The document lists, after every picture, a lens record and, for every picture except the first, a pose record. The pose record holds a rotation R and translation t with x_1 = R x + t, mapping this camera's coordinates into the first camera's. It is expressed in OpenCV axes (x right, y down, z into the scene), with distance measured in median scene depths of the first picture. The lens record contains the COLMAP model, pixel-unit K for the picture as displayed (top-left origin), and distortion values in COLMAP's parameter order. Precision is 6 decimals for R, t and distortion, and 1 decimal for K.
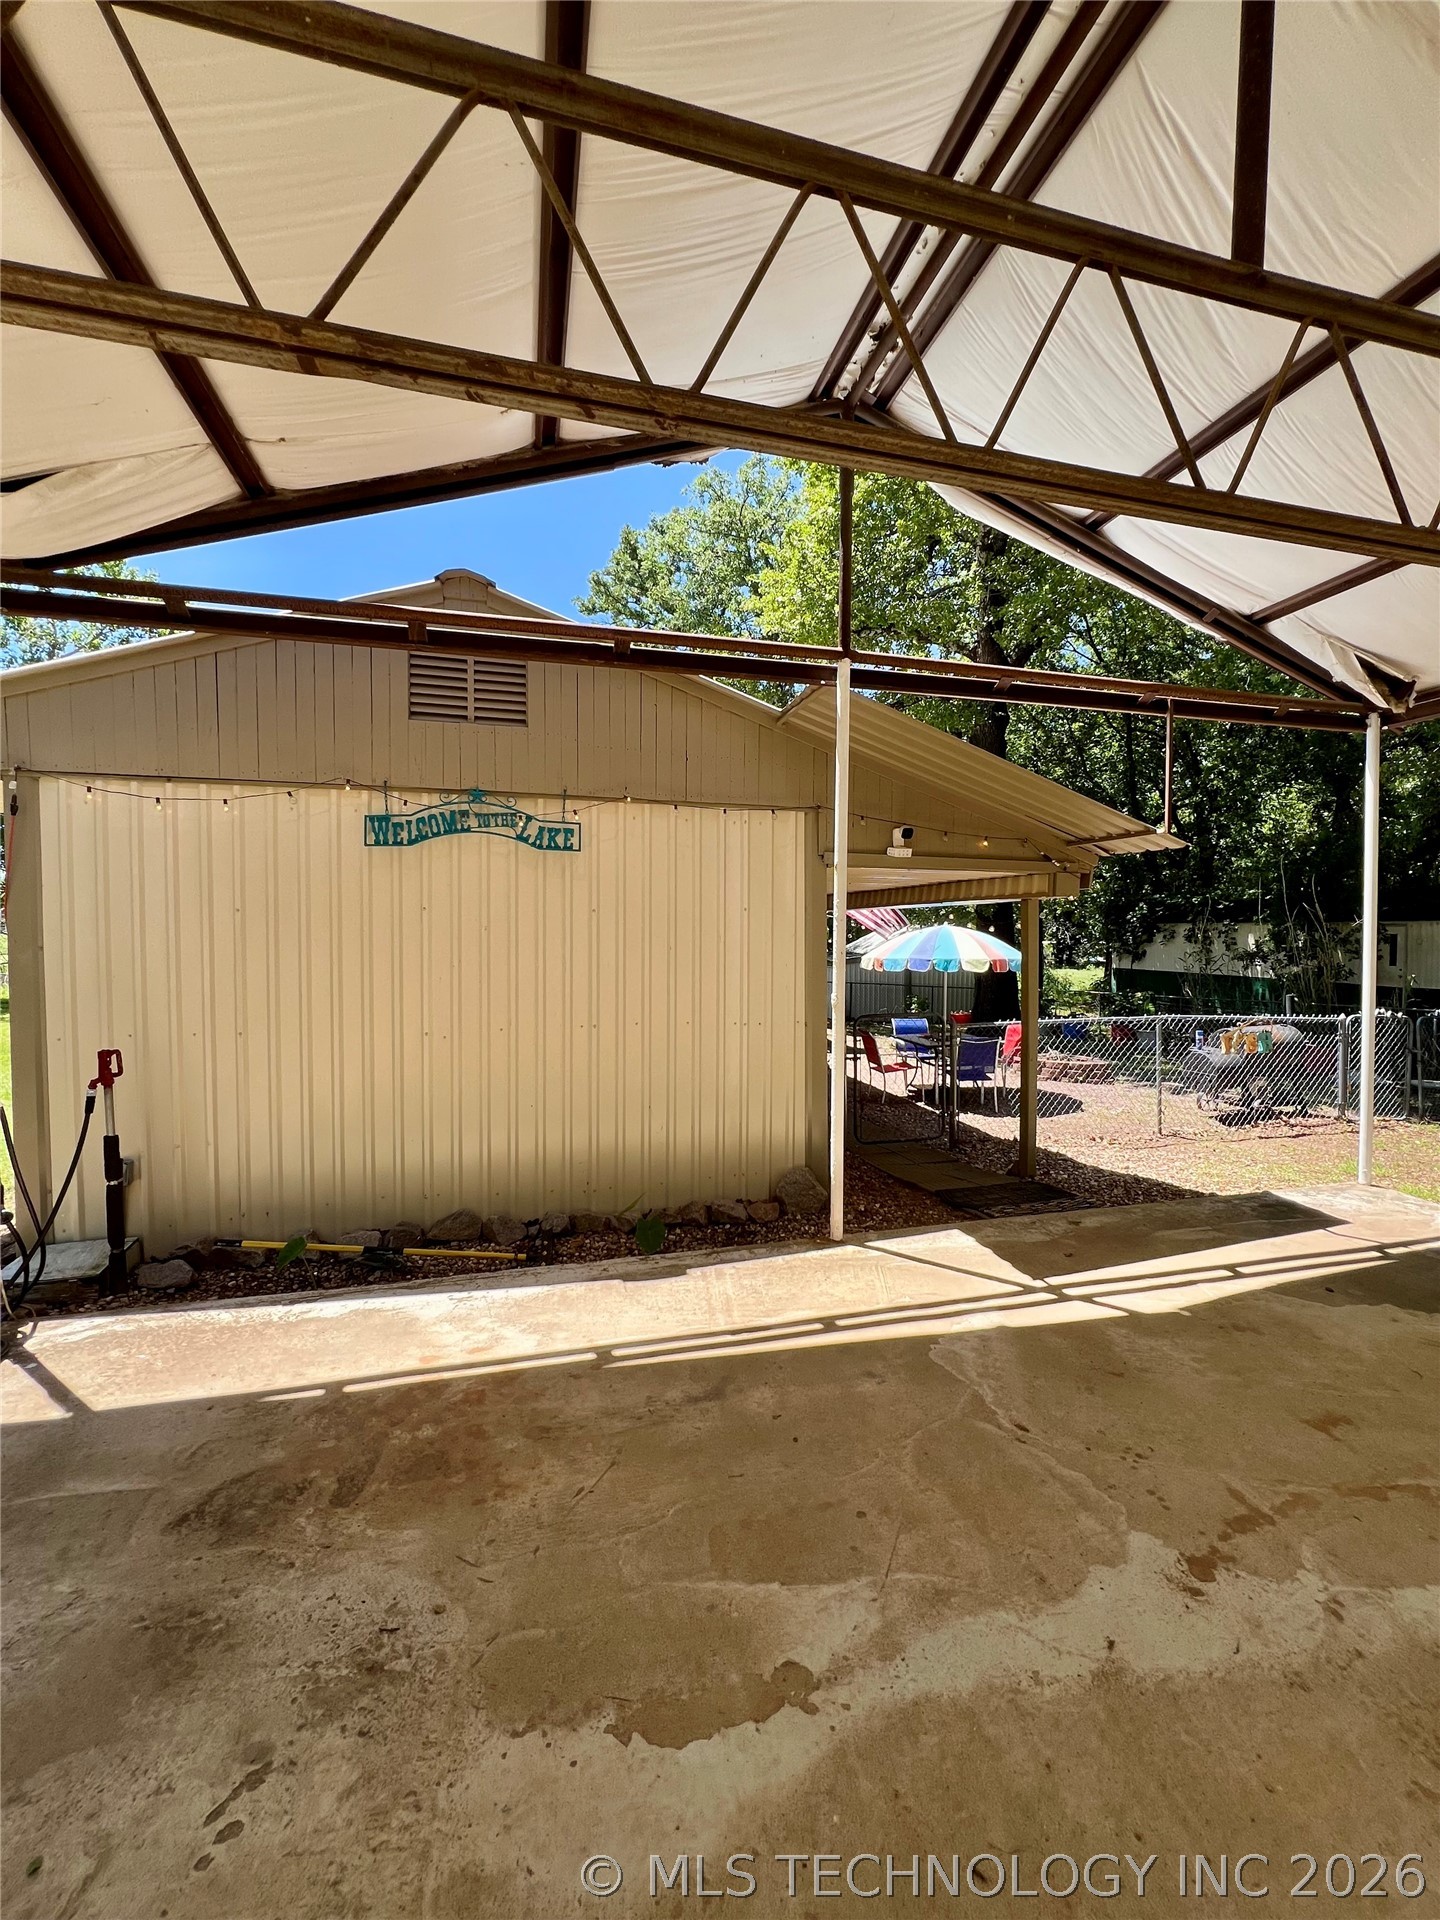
lens RADIAL K [[765.1, 0, 729.1], [0, 765.1, 959.5], [0, 0, 1]] dist [-0.002827, -0.000284]
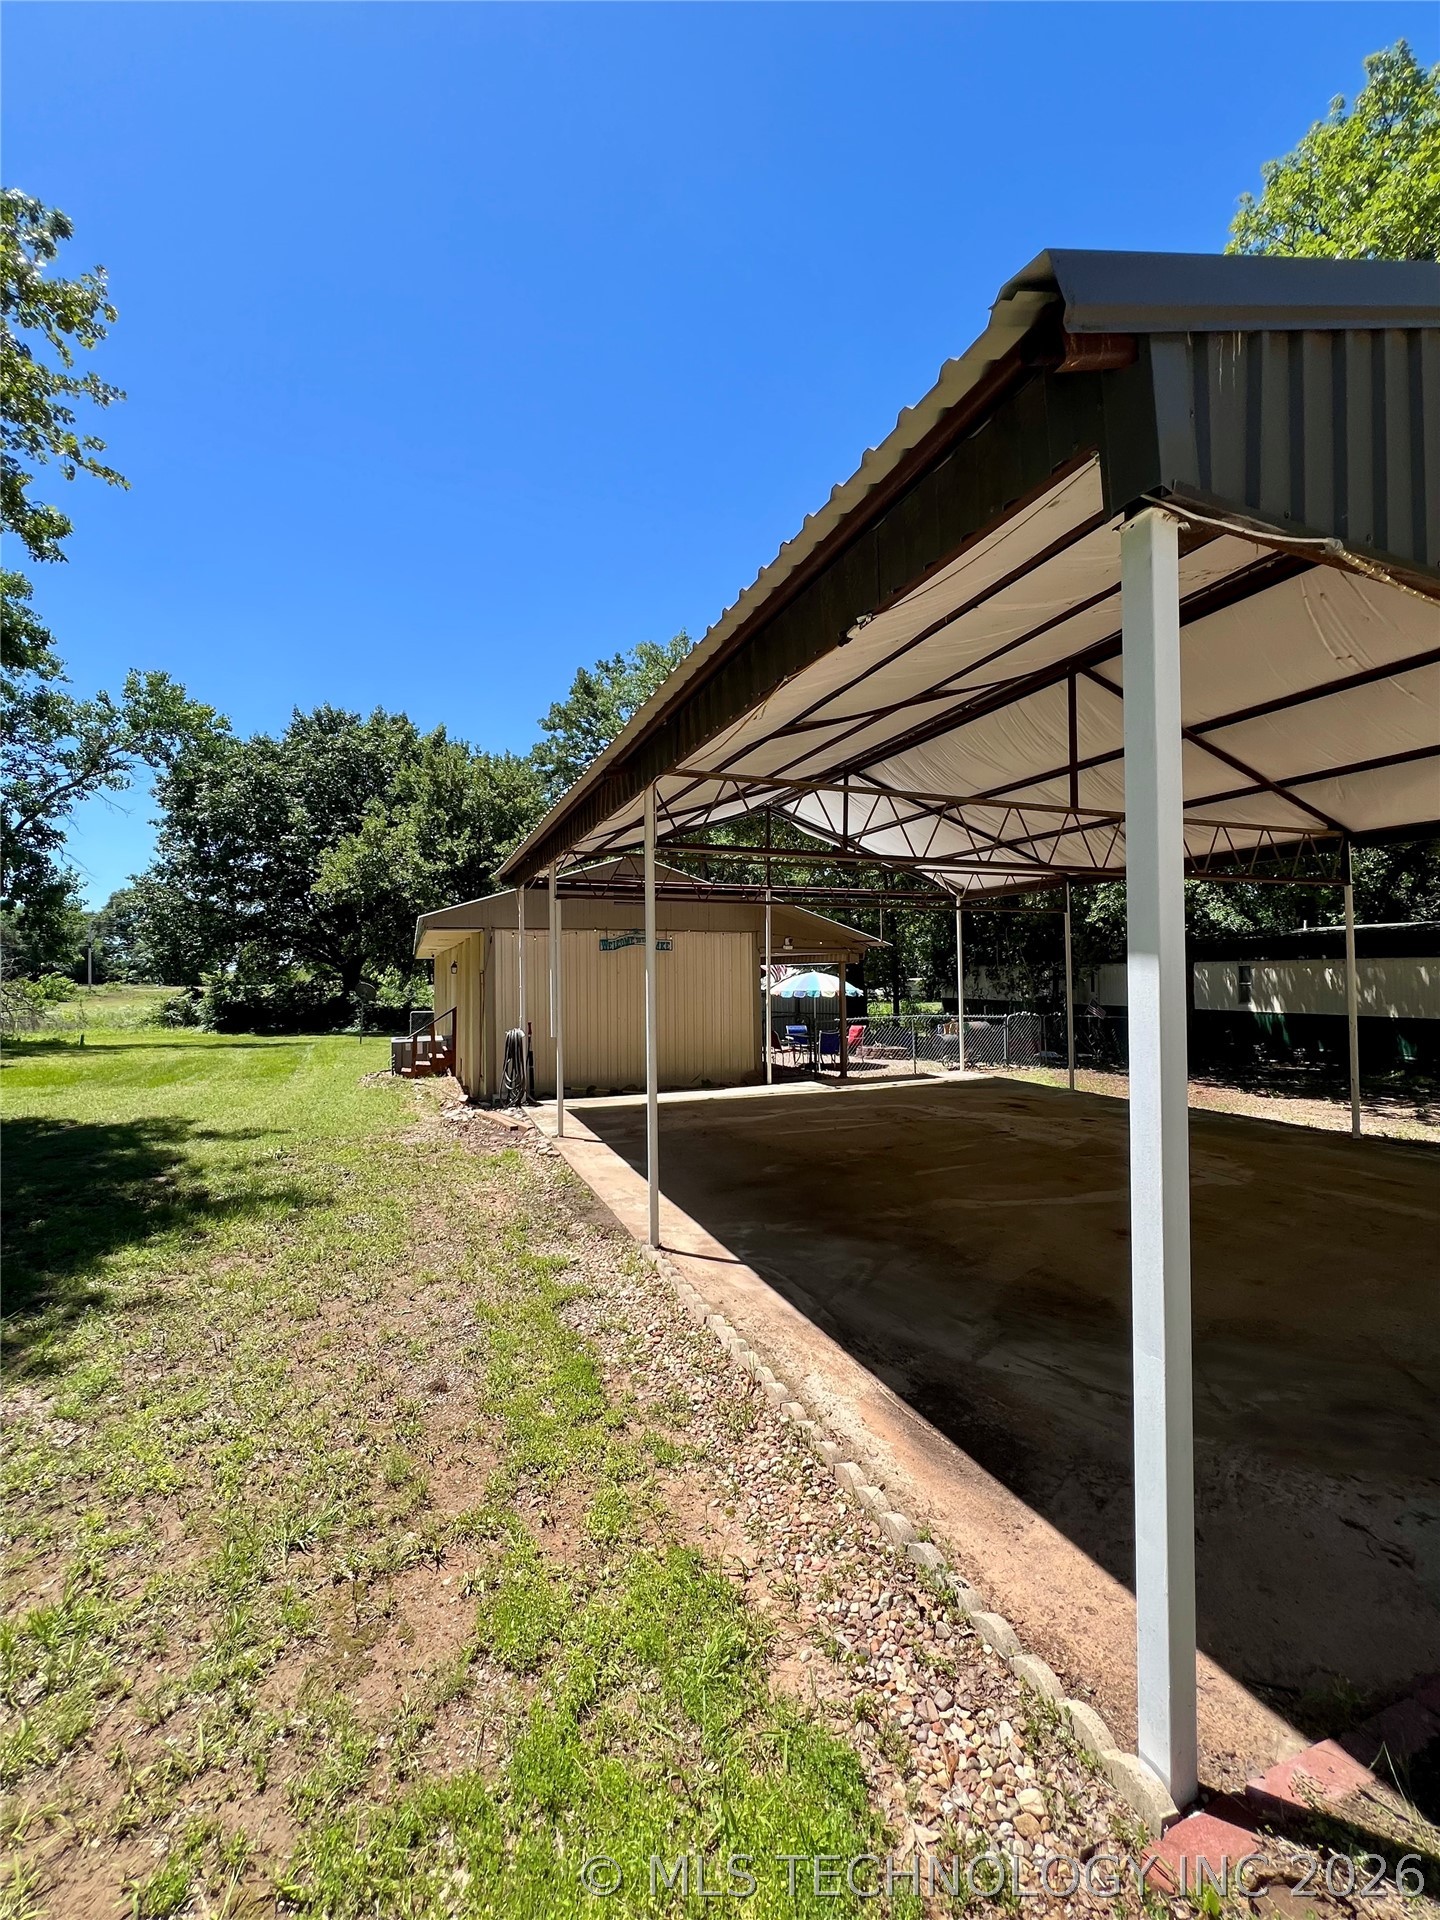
lens RADIAL K [[765.1, 0, 714.2], [0, 765.1, 957.9], [0, 0, 1]] dist [-0.002827, -0.000284]
pose [[0.992988, -0.009738, 0.117810, -0.379172], [0.016077, 0.998466, -0.052978, 0.032257], [-0.117114, 0.054500, 0.991622, -1.768189]]
